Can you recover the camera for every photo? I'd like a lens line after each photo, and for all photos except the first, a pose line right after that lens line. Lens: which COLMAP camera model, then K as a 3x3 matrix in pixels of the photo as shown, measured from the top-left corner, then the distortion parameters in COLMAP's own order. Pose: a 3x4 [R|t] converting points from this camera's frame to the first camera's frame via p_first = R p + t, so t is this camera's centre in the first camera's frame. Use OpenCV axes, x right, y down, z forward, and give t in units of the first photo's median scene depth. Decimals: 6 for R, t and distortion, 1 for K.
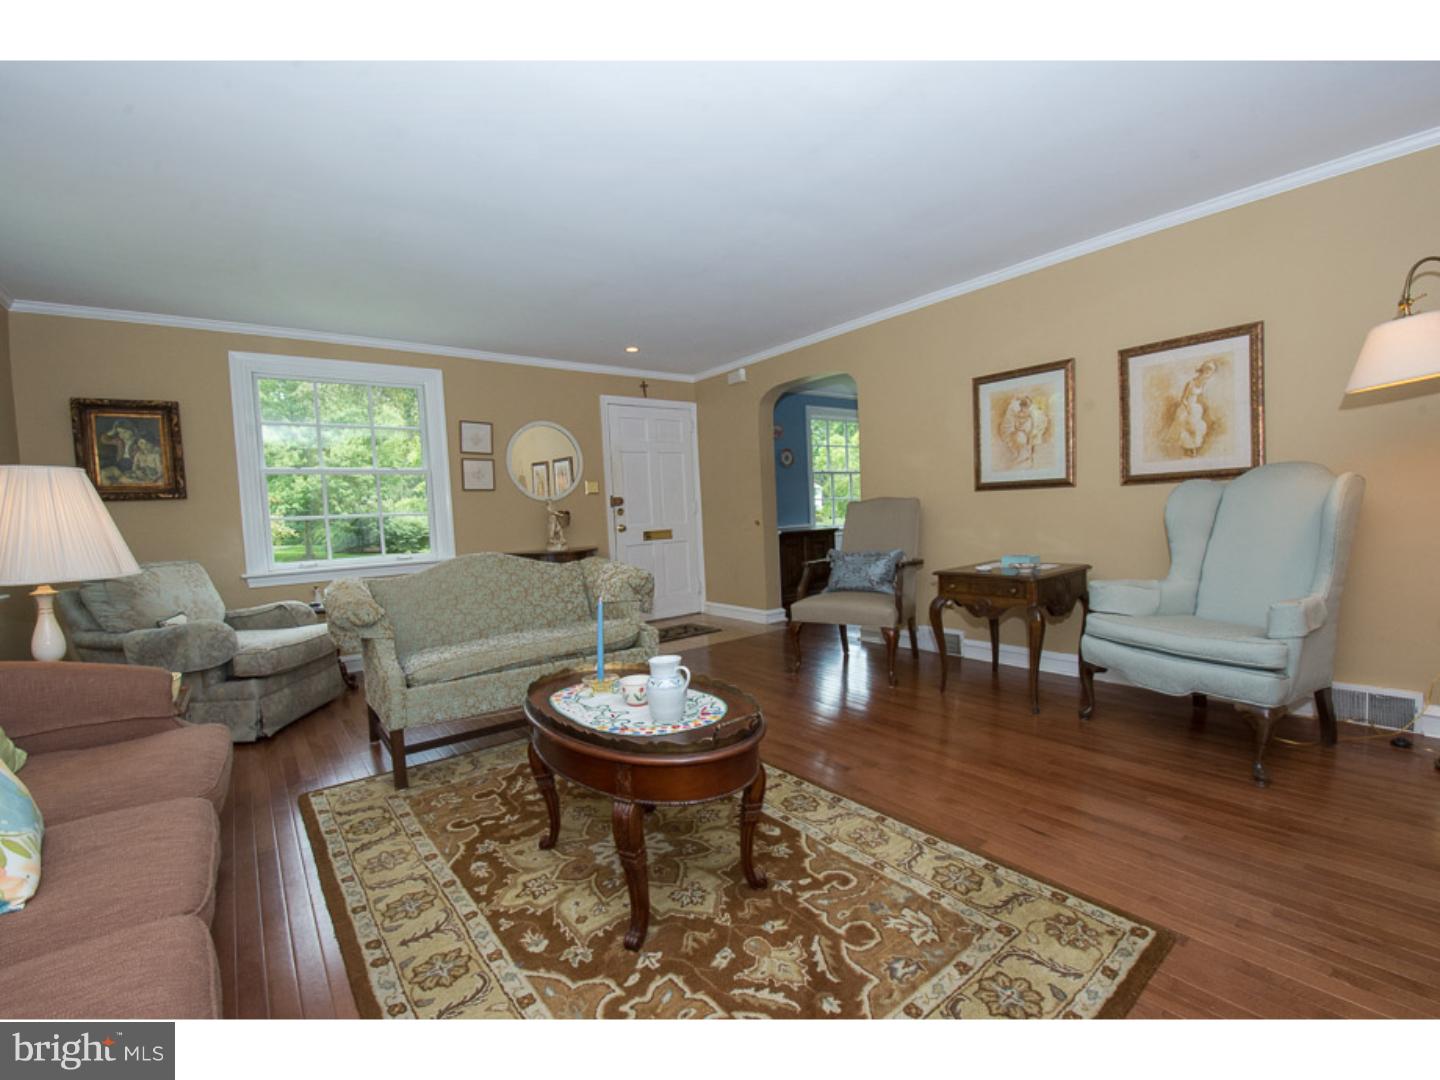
lens RADIAL K [[627.6, 0, 720.1], [0, 627.6, 550.7], [0, 0, 1]] dist [-0.014172, -0.002379]
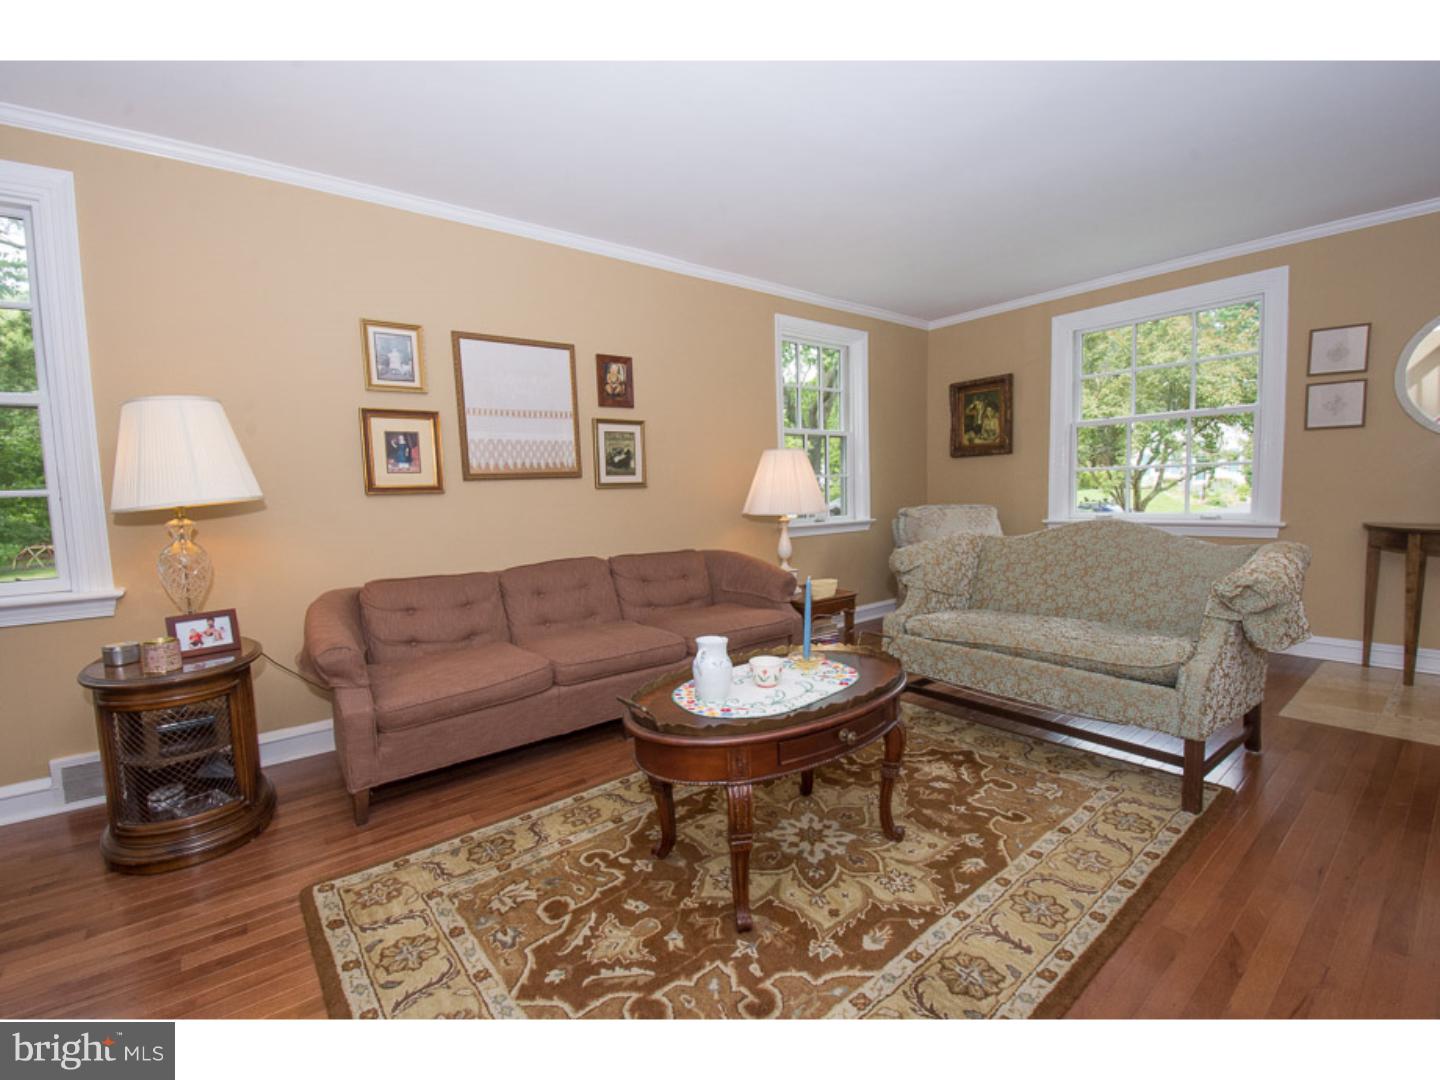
lens RADIAL K [[627.6, 0, 720.3], [0, 627.6, 549.3], [0, 0, 1]] dist [-0.014172, -0.002379]
pose [[0.013741, 0.135615, -0.990666, 0.379208], [-0.030095, 0.990367, 0.135156, -0.046617], [0.999453, 0.027957, 0.017690, 0.415526]]
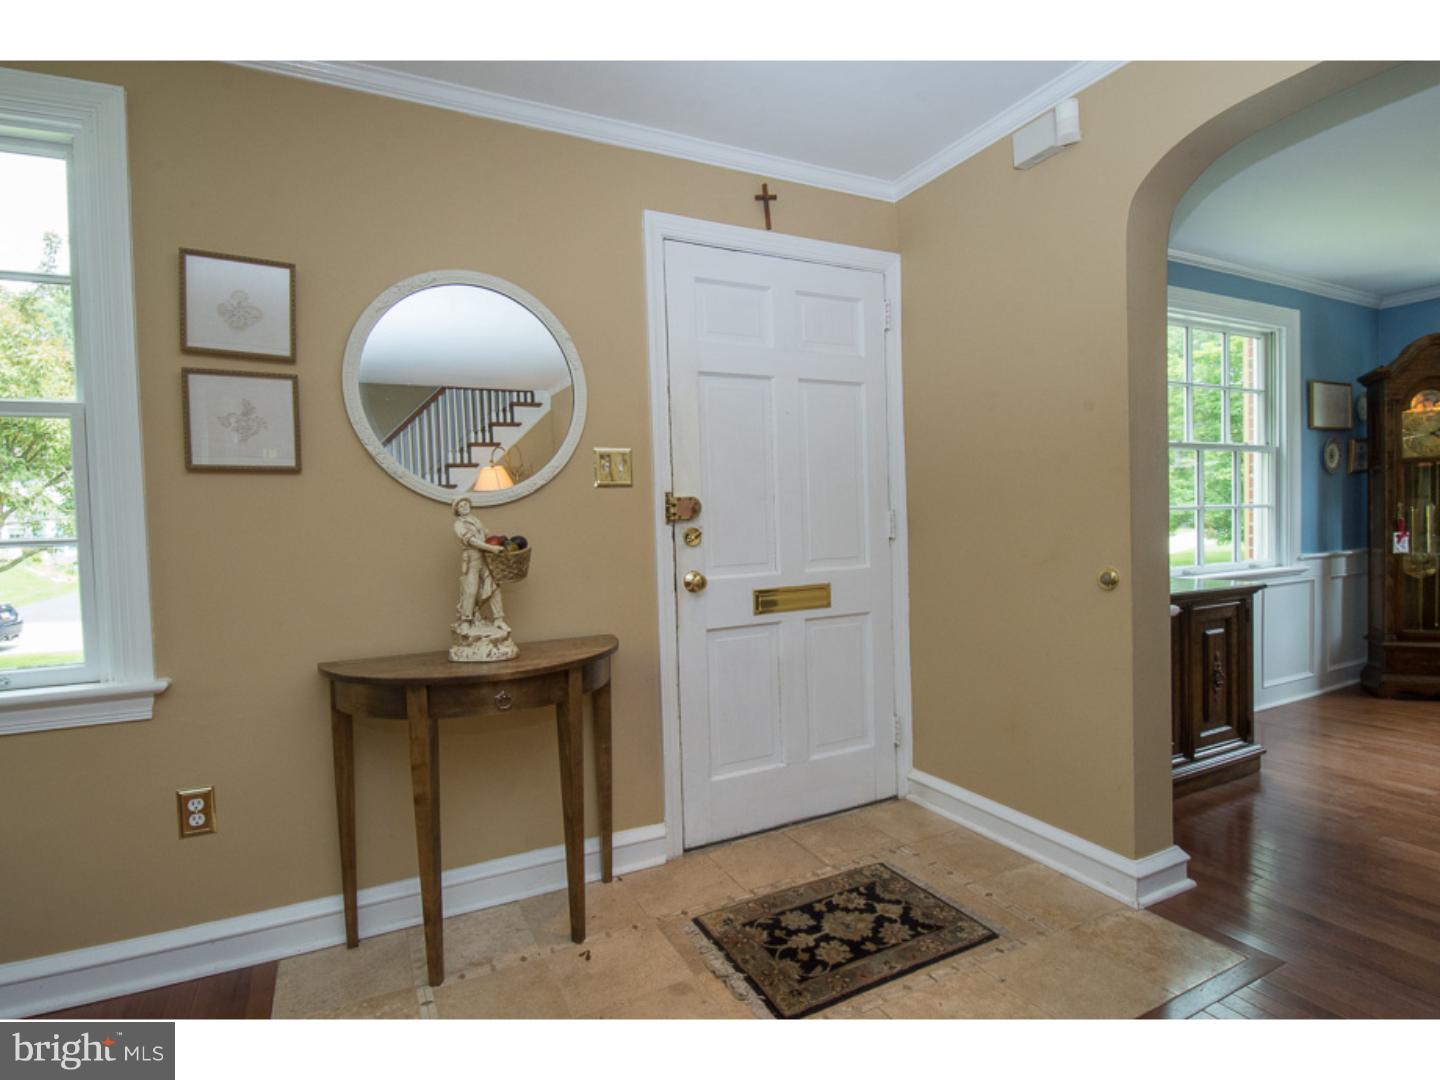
lens RADIAL K [[729.3, 0, 730.6], [0, 729.3, 551.1], [0, 0, 1]] dist [0.004484, 0.000779]
pose [[0.983977, 0.021697, -0.176971, -0.091971], [-0.025033, 0.999548, -0.016639, -0.070397], [0.176530, 0.020803, 0.984075, 0.872890]]
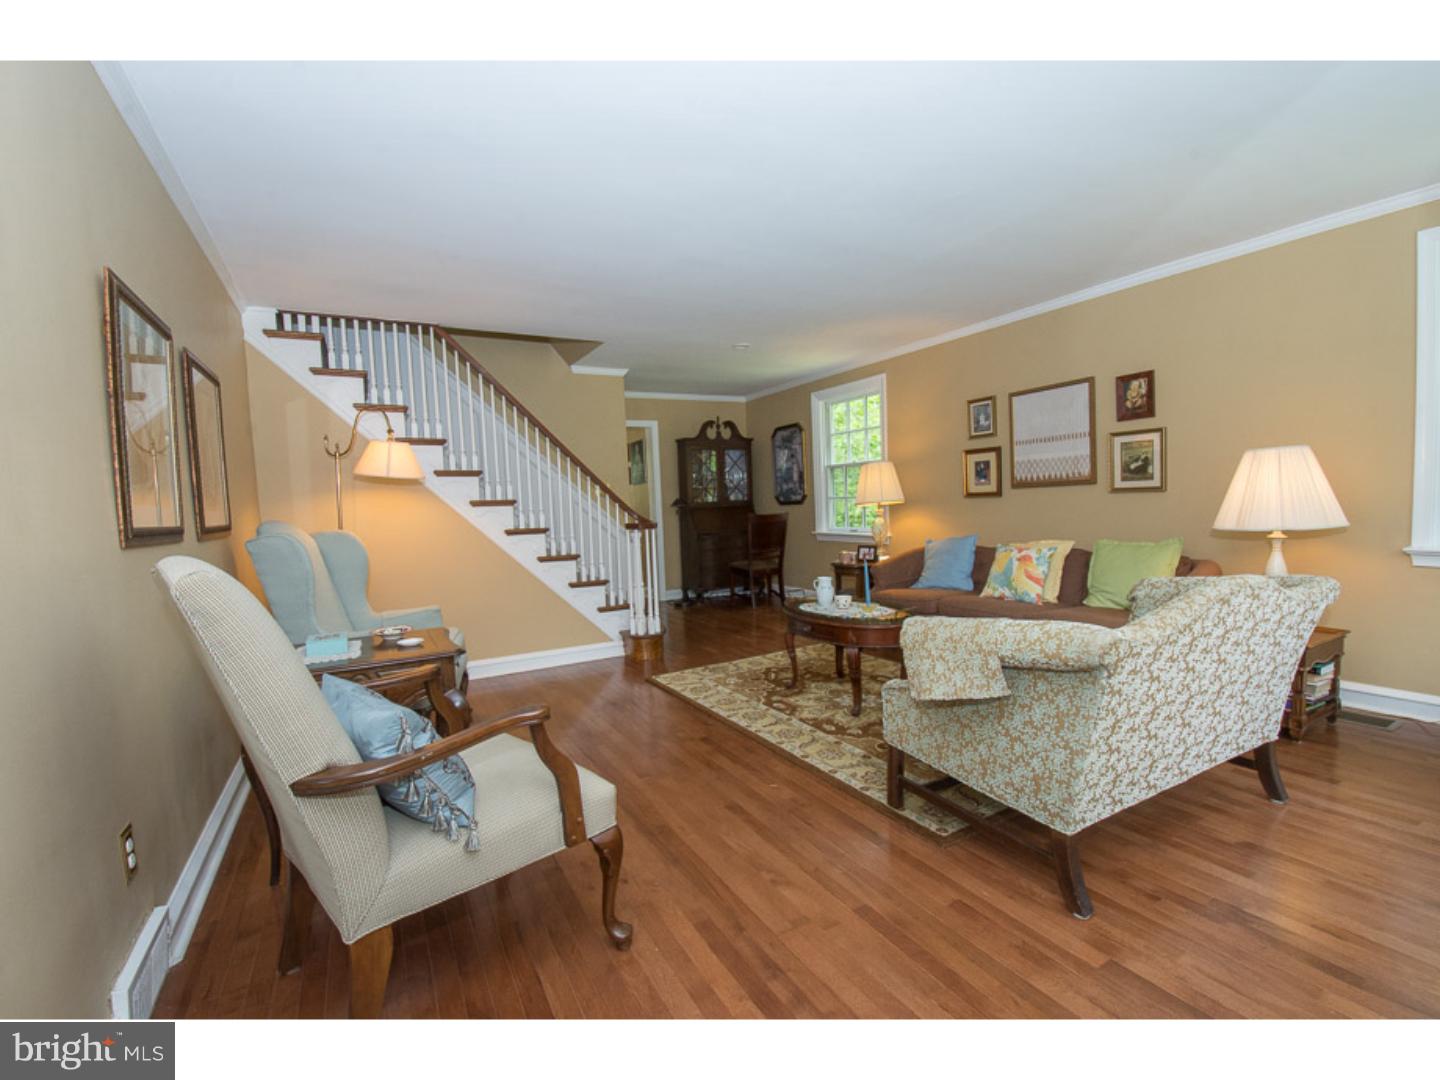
lens RADIAL K [[627.6, 0, 711.2], [0, 627.6, 536.7], [0, 0, 1]] dist [-0.014172, -0.002379]
pose [[-0.982764, 0.078801, 0.167231, -0.032151], [0.097939, 0.989155, 0.109457, -0.112831], [-0.156792, 0.123949, -0.979823, 1.385970]]
